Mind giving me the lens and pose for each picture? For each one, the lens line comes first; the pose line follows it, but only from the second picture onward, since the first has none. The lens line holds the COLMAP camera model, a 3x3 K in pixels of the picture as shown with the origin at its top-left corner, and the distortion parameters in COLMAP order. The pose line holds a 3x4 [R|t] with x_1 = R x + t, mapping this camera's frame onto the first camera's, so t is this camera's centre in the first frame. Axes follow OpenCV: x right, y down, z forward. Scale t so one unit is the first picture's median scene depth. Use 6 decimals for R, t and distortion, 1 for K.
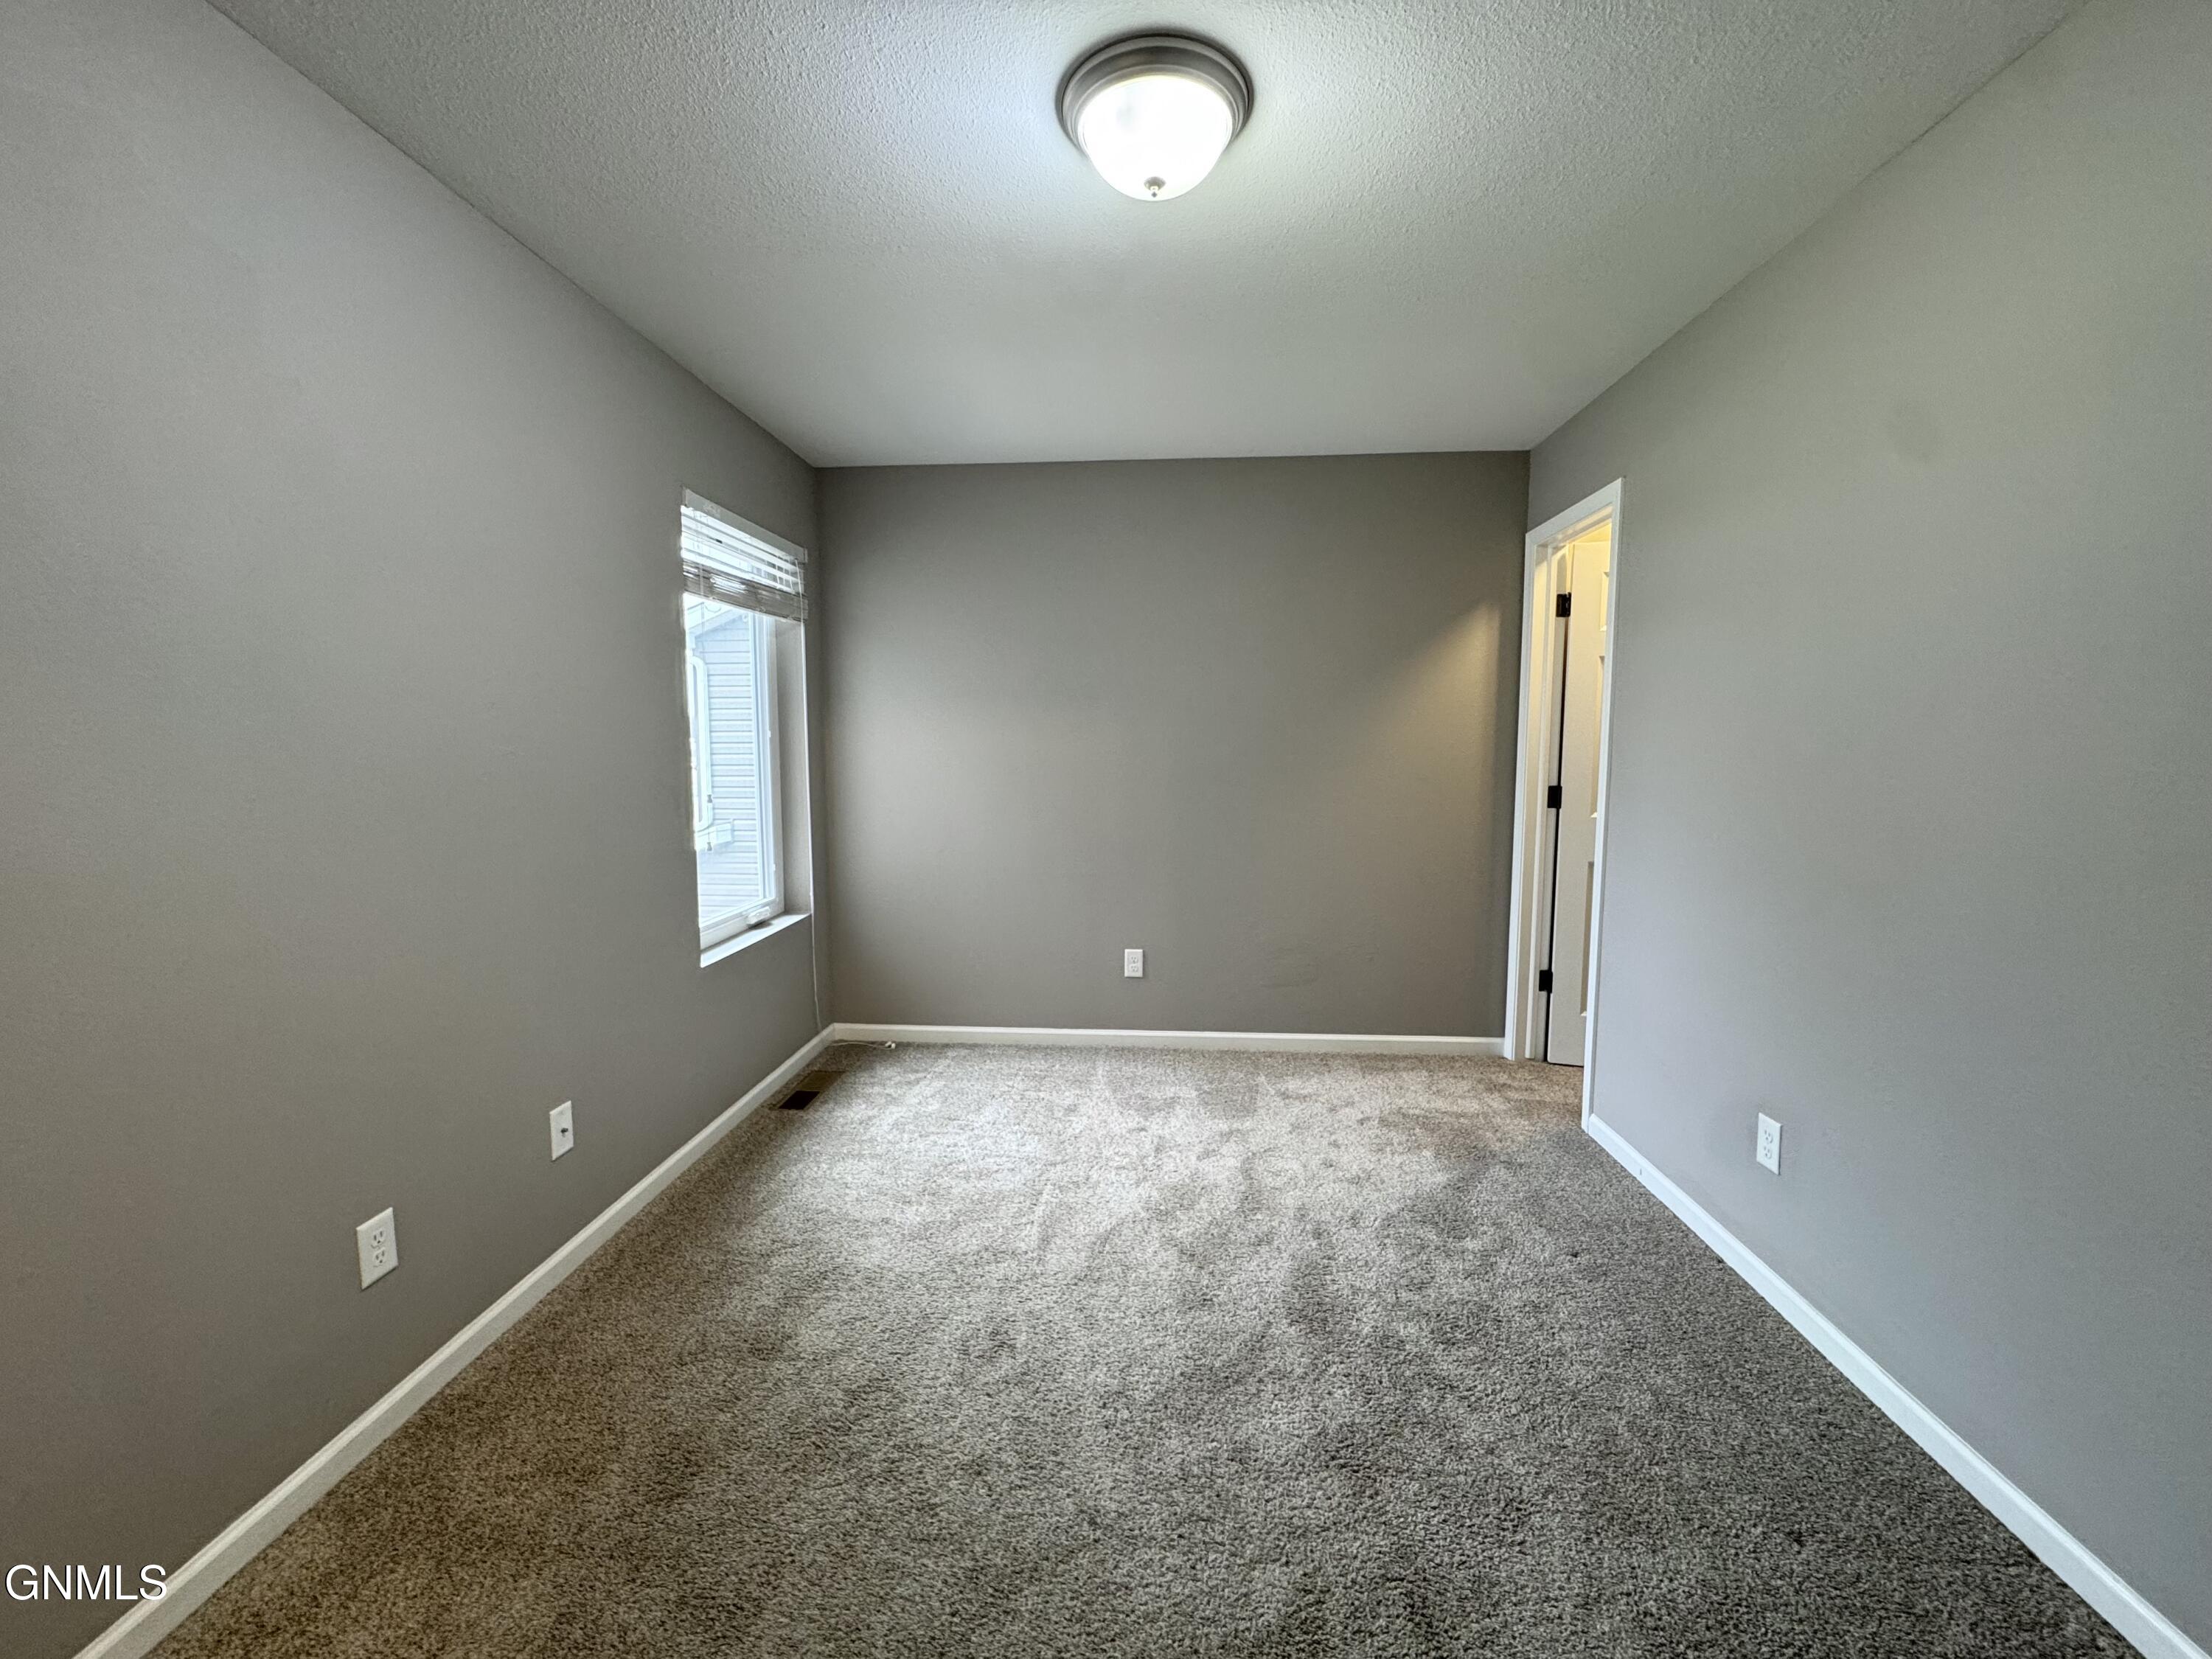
lens RADIAL K [[884.4, 0, 1108.1], [0, 884.4, 825.6], [0, 0, 1]] dist [-0.003657, 0.000794]
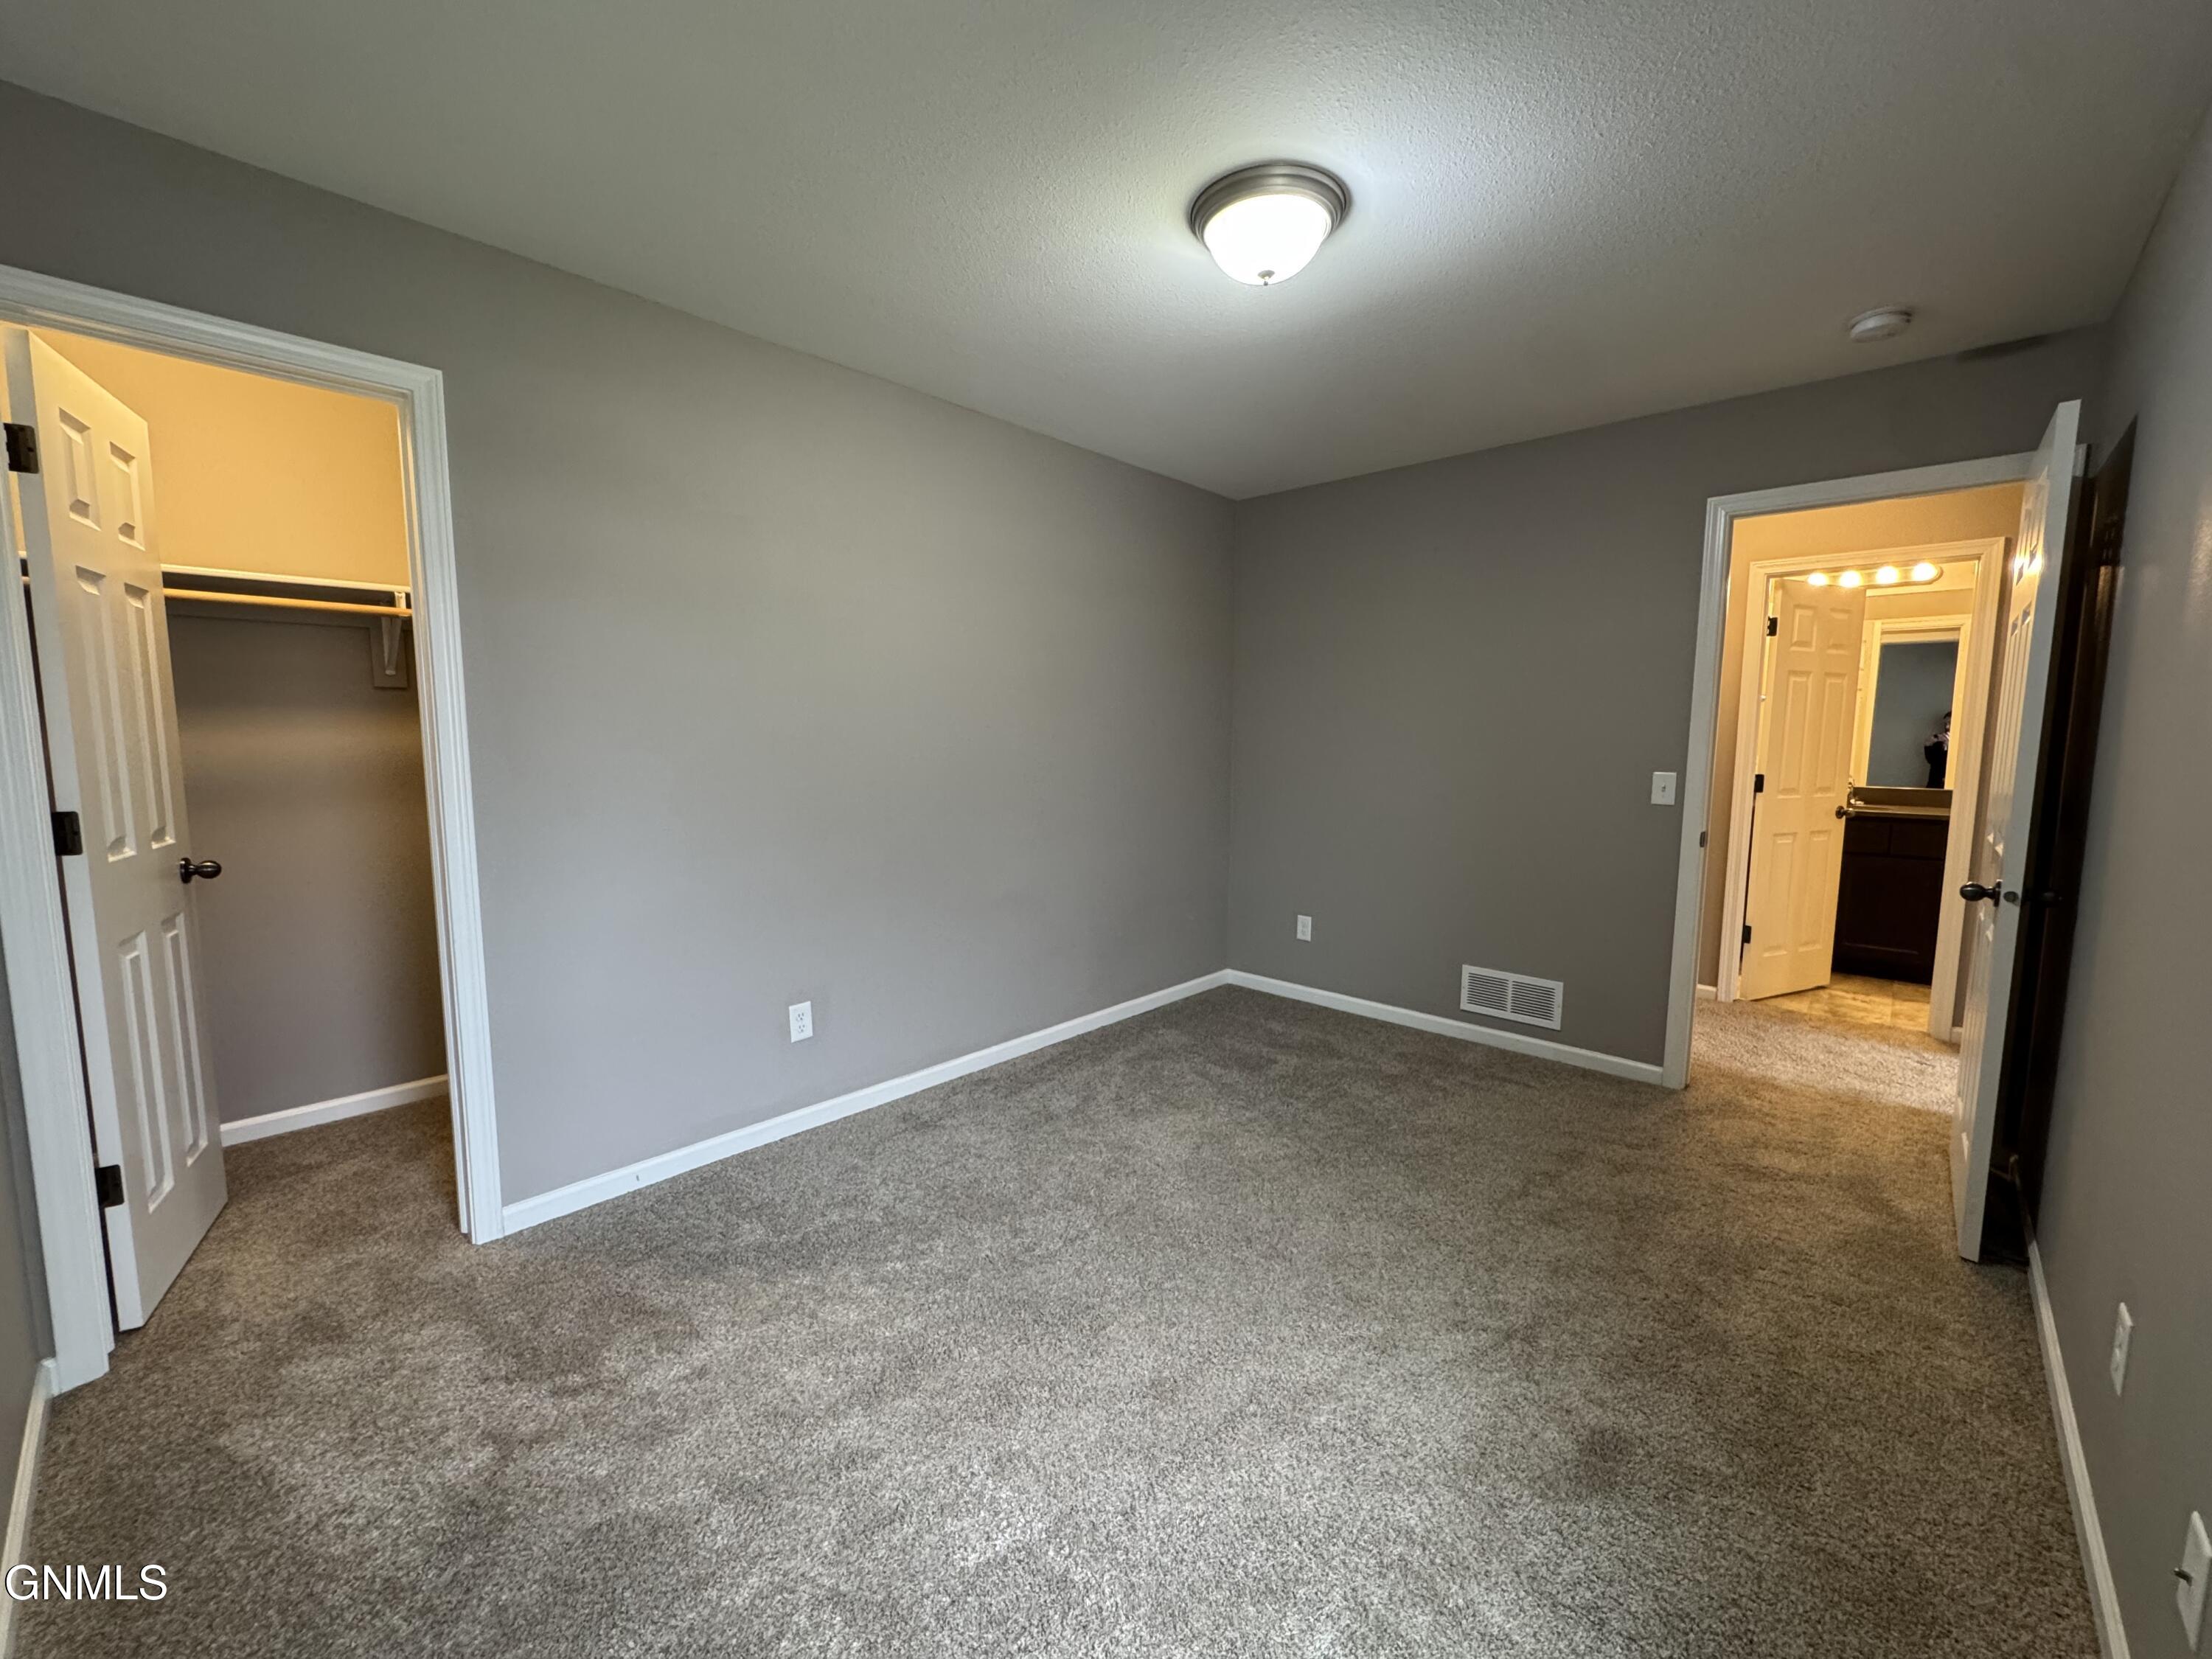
lens RADIAL K [[884.4, 0, 1102.6], [0, 884.4, 828.3], [0, 0, 1]] dist [-0.003657, 0.000794]
pose [[-0.778200, -0.071347, 0.623951, -0.314640], [0.055161, 0.981921, 0.181077, -0.110062], [-0.625590, 0.175332, -0.760195, 1.181575]]
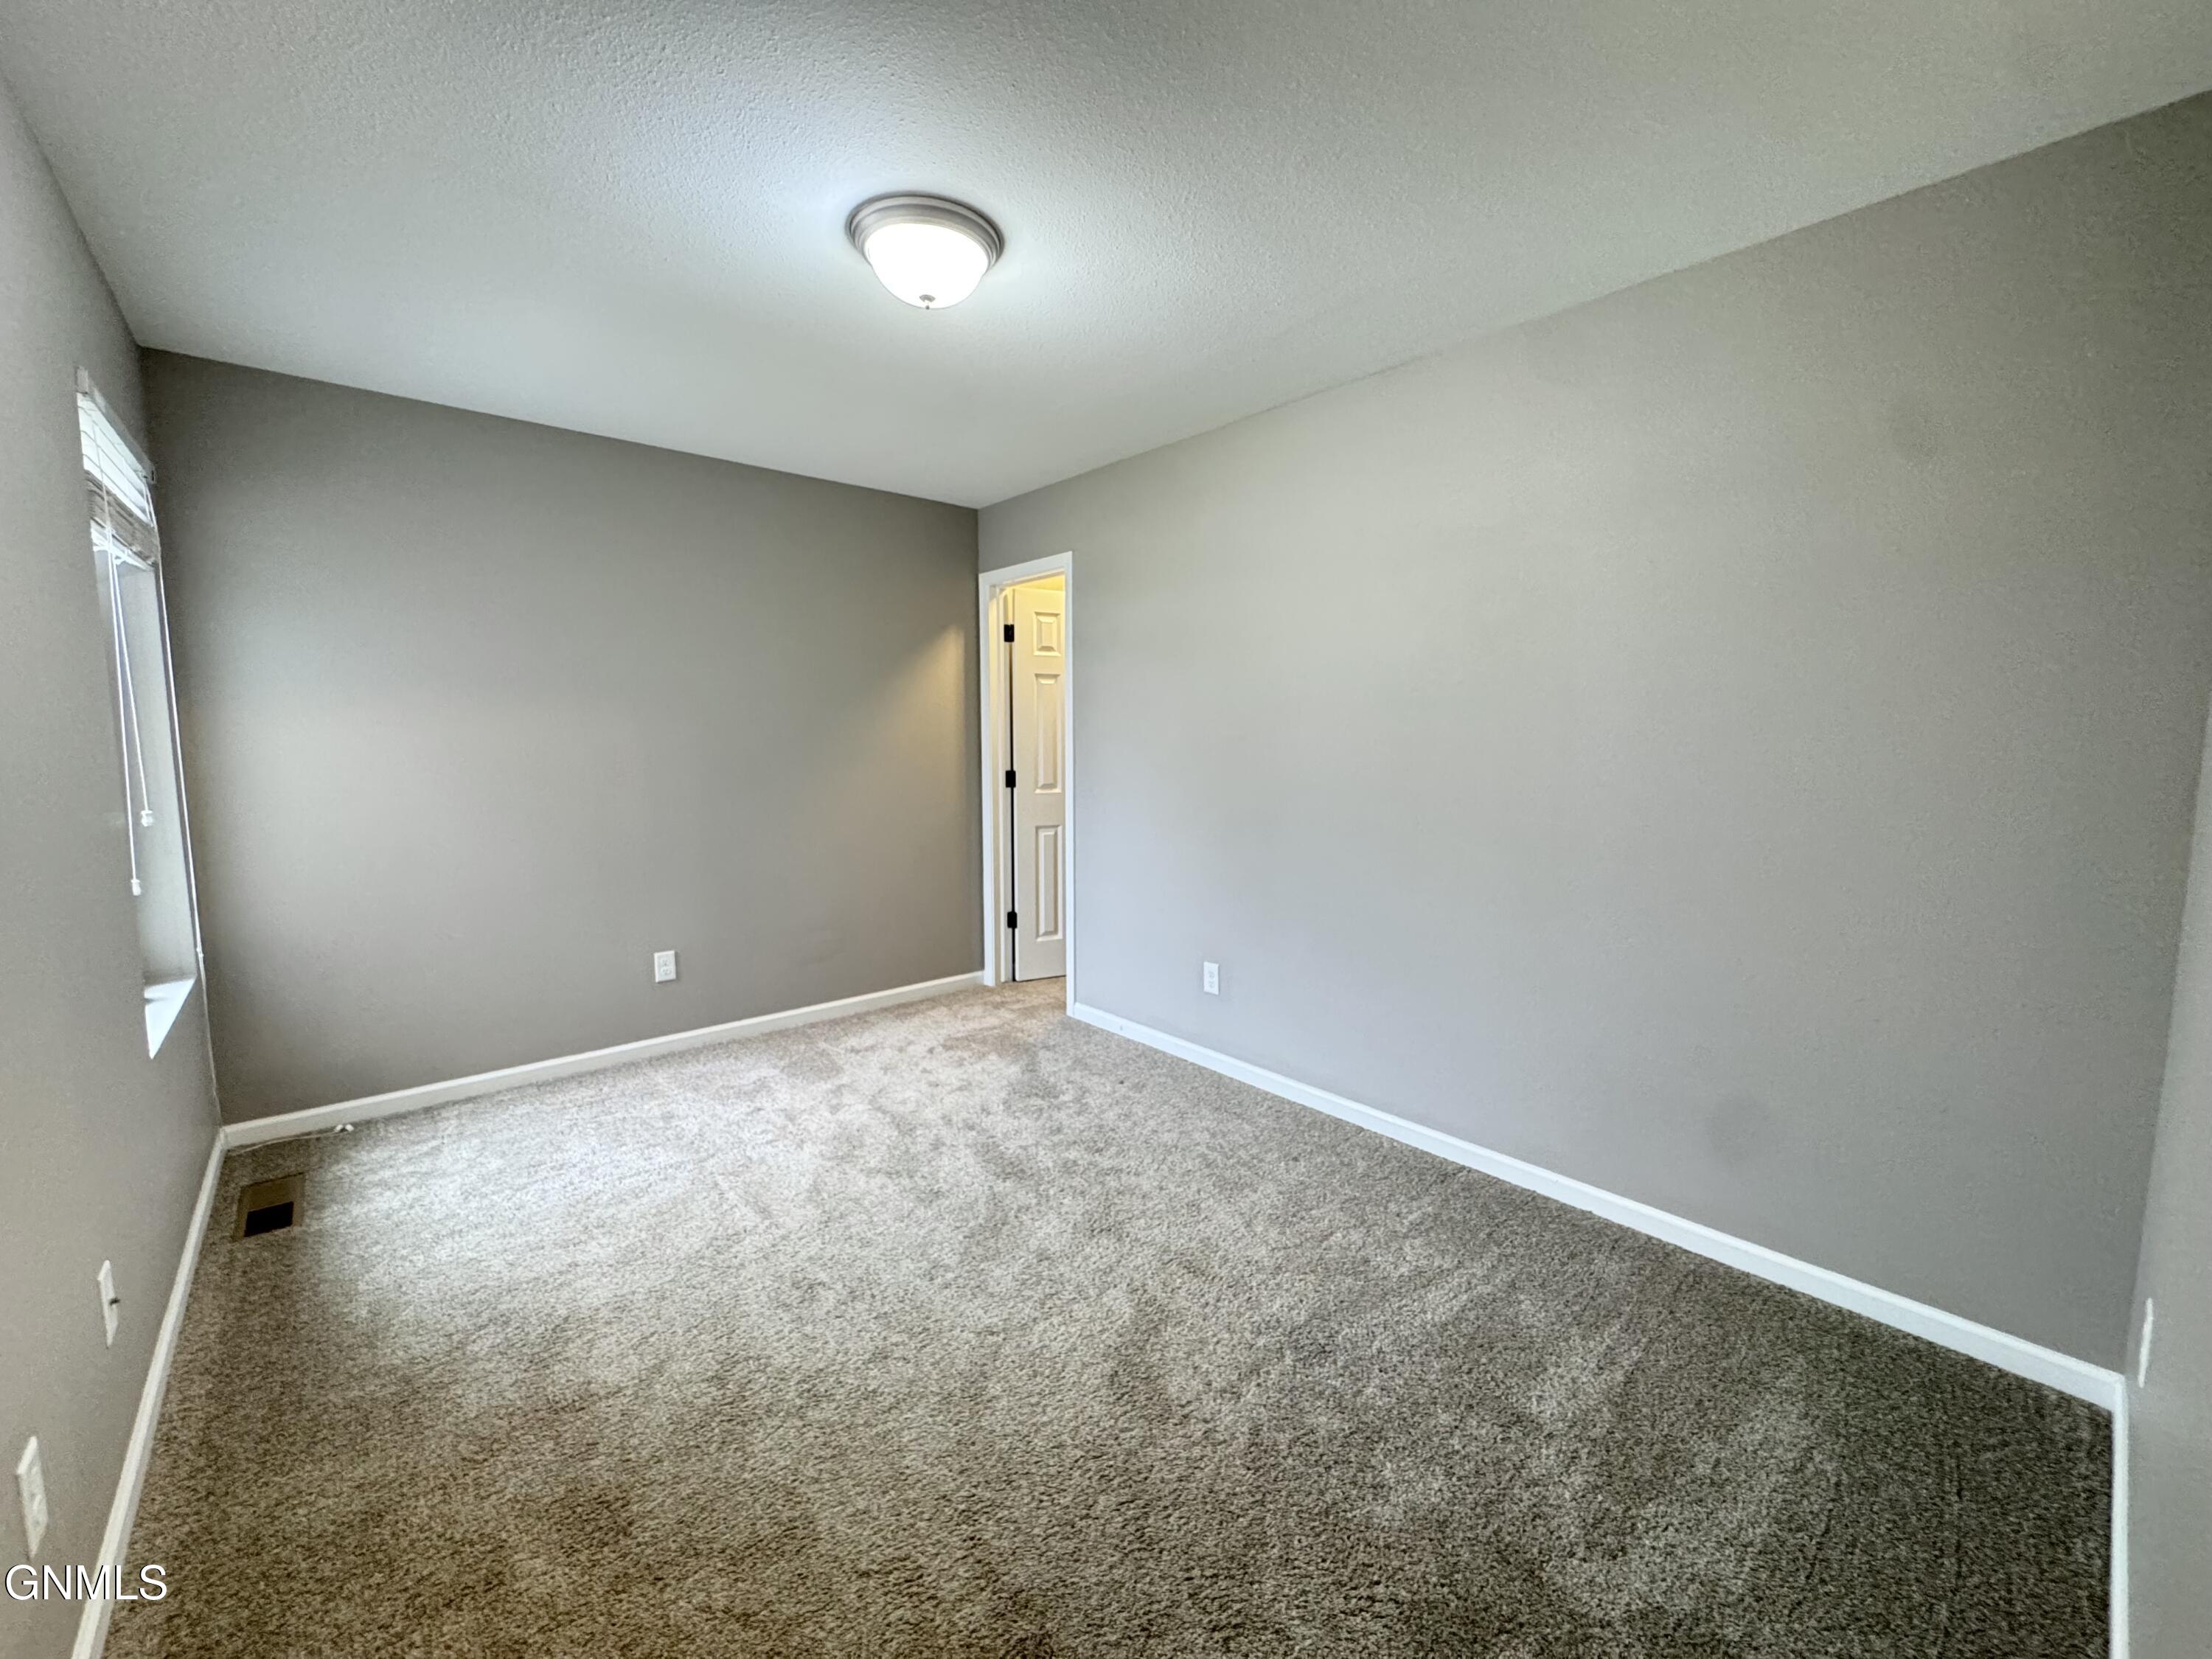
lens RADIAL K [[884.4, 0, 1105.7], [0, 884.4, 824.1], [0, 0, 1]] dist [-0.003657, 0.000794]
pose [[0.704680, -0.069880, 0.706076, -0.382300], [0.066081, 0.997277, 0.032749, 0.001284], [-0.706442, 0.023581, 0.707378, -0.032374]]
